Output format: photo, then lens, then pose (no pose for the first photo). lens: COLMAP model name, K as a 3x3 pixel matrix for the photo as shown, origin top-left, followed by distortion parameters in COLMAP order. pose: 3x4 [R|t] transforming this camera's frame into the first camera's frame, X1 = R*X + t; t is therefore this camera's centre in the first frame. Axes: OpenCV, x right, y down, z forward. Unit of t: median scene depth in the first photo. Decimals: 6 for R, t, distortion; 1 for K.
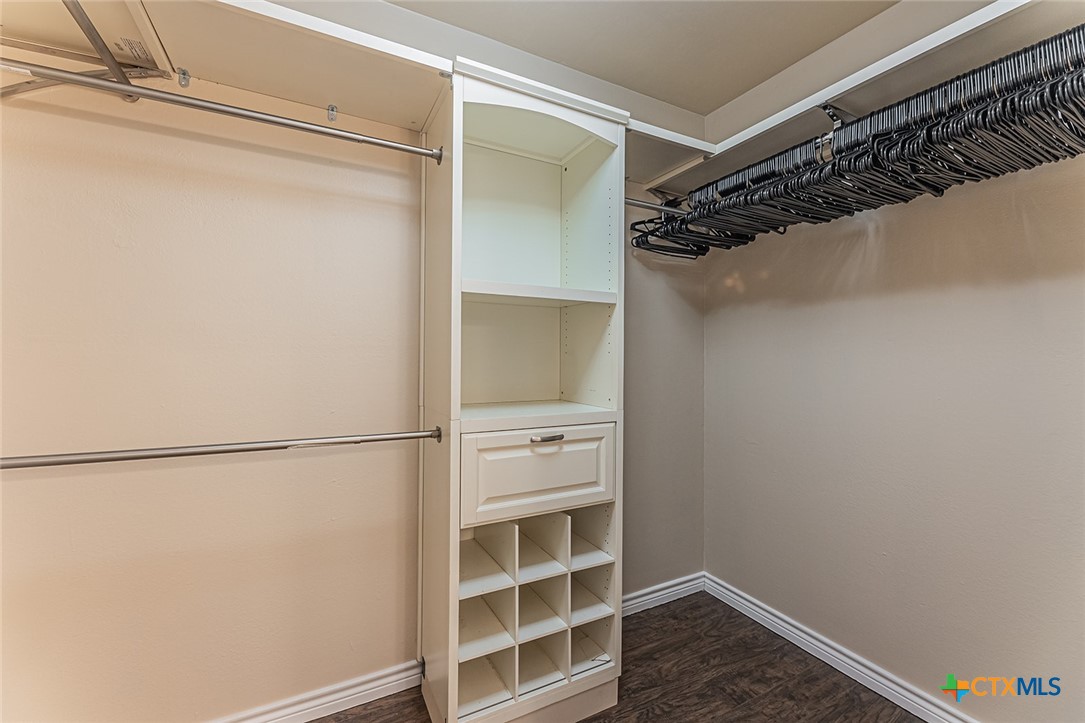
lens RADIAL K [[440.7, 0, 534.1], [0, 440.7, 356.8], [0, 0, 1]] dist [0.000751, -0.003815]
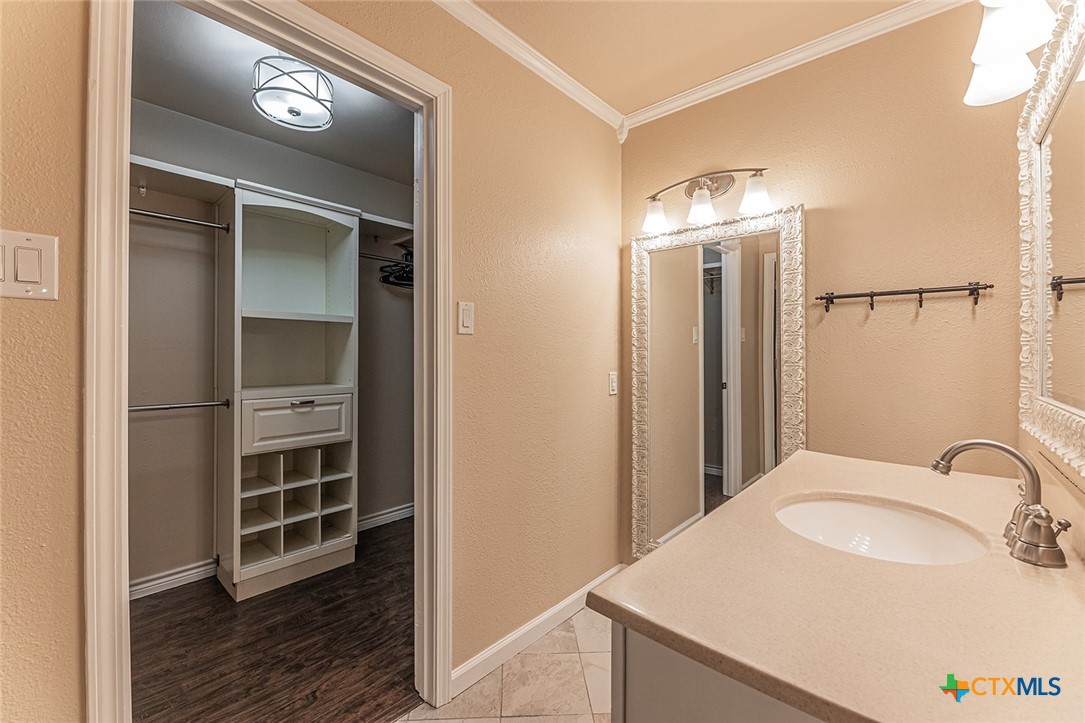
lens RADIAL K [[440.7, 0, 534.1], [0, 440.7, 356.8], [0, 0, 1]] dist [0.000751, -0.003815]
pose [[0.937398, -0.002428, 0.348252, 0.257140], [0.000457, 0.999983, 0.005743, -0.001036], [-0.348260, -0.005225, 0.937383, -0.841713]]
